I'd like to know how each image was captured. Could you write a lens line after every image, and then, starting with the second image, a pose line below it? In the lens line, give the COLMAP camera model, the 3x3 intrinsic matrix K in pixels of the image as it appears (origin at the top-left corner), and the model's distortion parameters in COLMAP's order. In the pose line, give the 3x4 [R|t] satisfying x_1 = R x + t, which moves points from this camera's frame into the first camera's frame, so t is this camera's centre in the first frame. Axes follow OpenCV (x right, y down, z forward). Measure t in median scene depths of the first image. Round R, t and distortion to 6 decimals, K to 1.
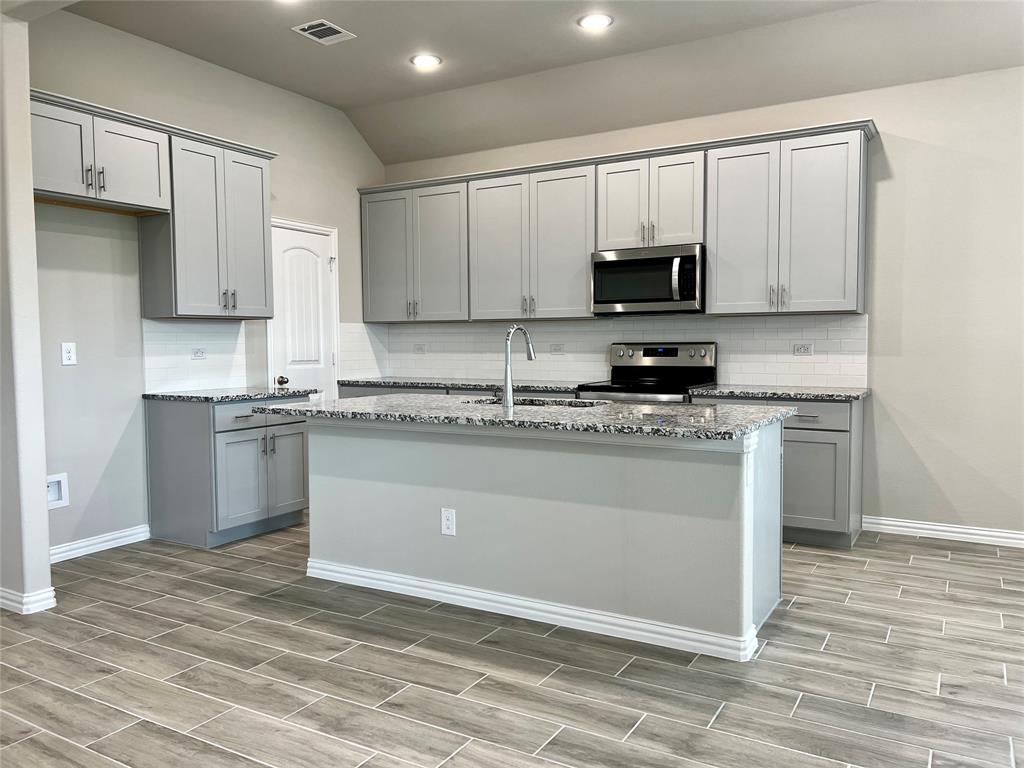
lens RADIAL K [[769.6, 0, 511.1], [0, 769.6, 386.2], [0, 0, 1]] dist [0.049494, -0.050634]
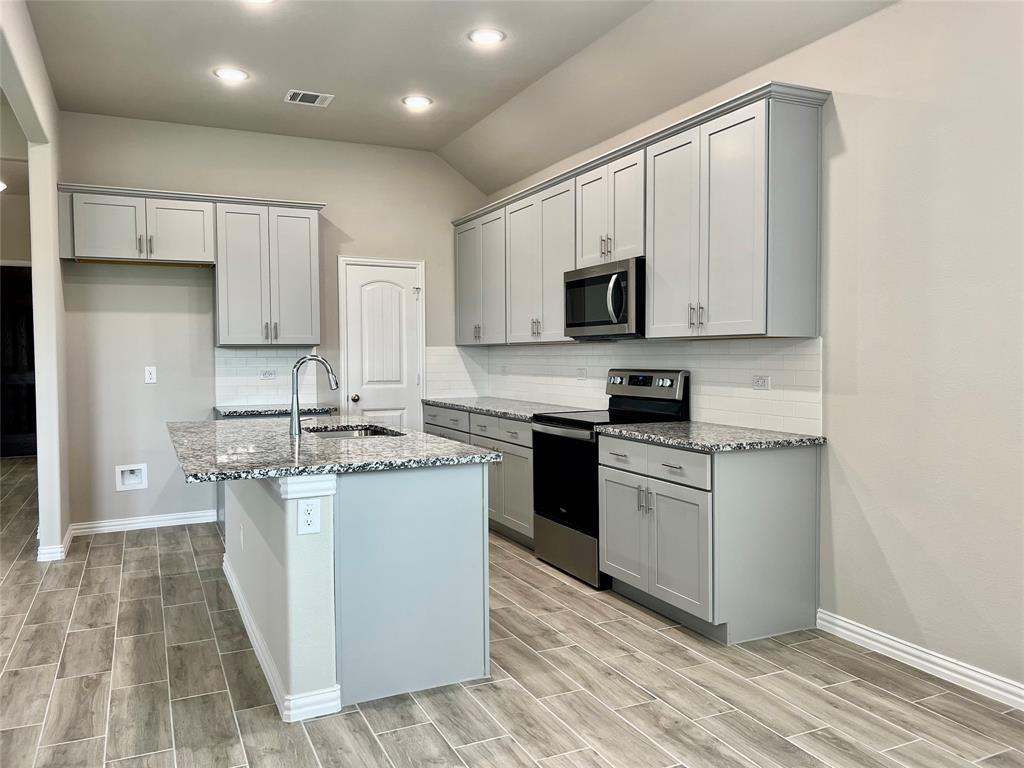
lens RADIAL K [[769.6, 0, 507.2], [0, 769.6, 380.2], [0, 0, 1]] dist [0.049494, -0.050634]
pose [[0.826970, 0.019932, -0.561893, 0.640283], [-0.031934, 0.999423, -0.011548, -0.034226], [0.561338, 0.027494, 0.827130, 0.221784]]
